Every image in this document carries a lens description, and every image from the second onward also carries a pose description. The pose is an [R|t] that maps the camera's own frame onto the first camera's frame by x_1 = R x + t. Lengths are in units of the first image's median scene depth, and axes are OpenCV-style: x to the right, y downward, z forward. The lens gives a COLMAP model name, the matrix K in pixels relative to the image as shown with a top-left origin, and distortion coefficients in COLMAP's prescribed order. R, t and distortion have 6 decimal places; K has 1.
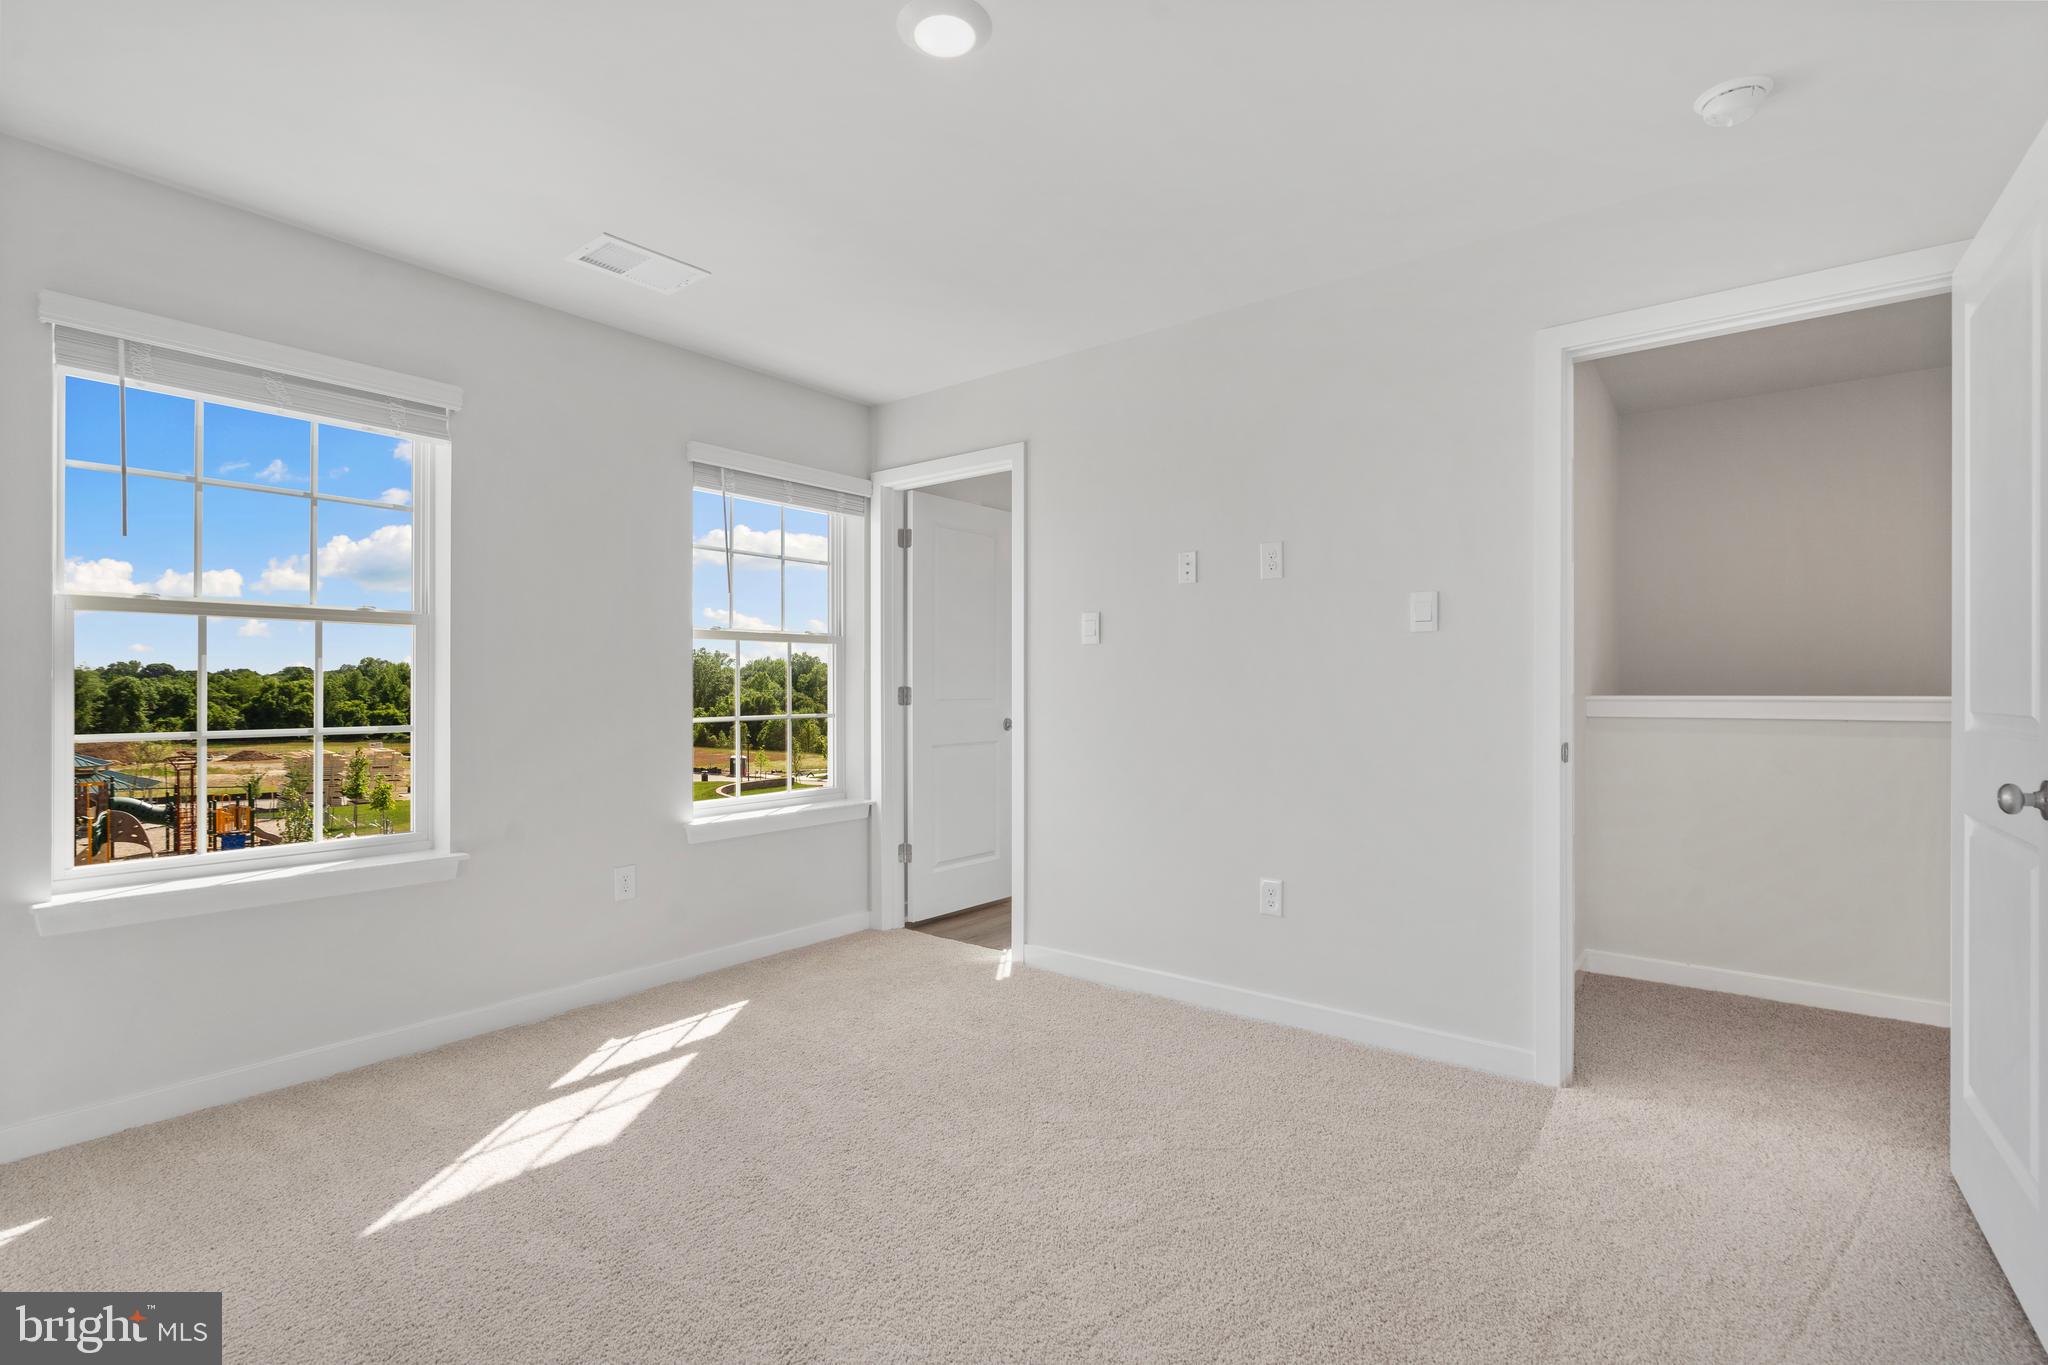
lens RADIAL K [[945.7, 0, 1027.1], [0, 945.7, 683.6], [0, 0, 1]] dist [-0.003006, 0.000956]
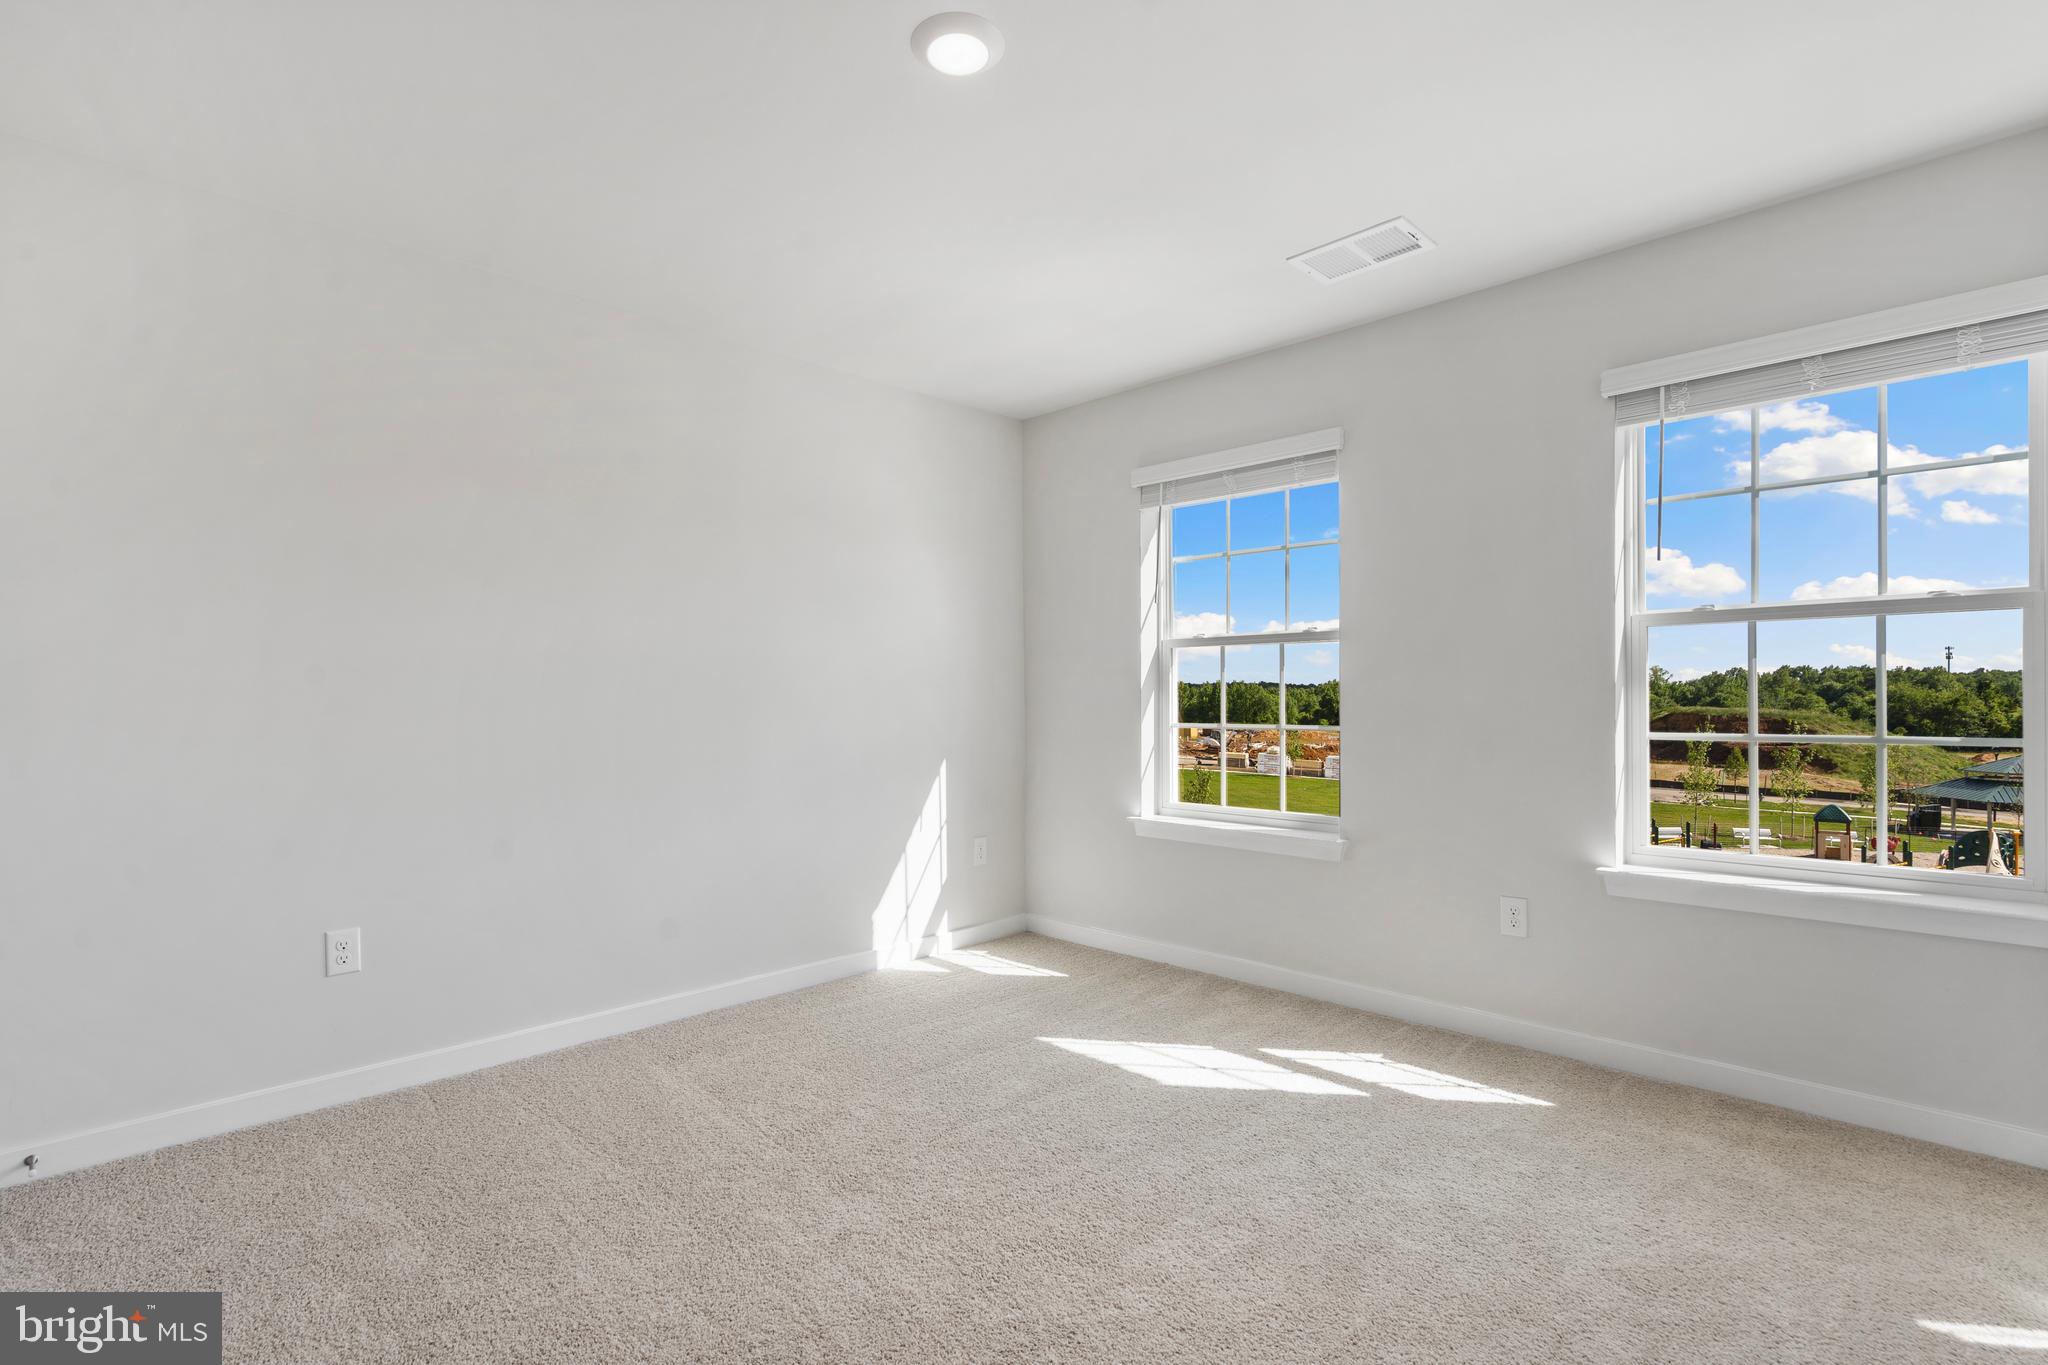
lens RADIAL K [[945.7, 0, 1001.8], [0, 945.7, 704.5], [0, 0, 1]] dist [-0.003006, 0.000956]
pose [[-0.121195, 0.010781, -0.992570, 0.755940], [0.009449, 0.999908, 0.009706, 0.003242], [0.992584, -0.008202, -0.121286, 0.974451]]
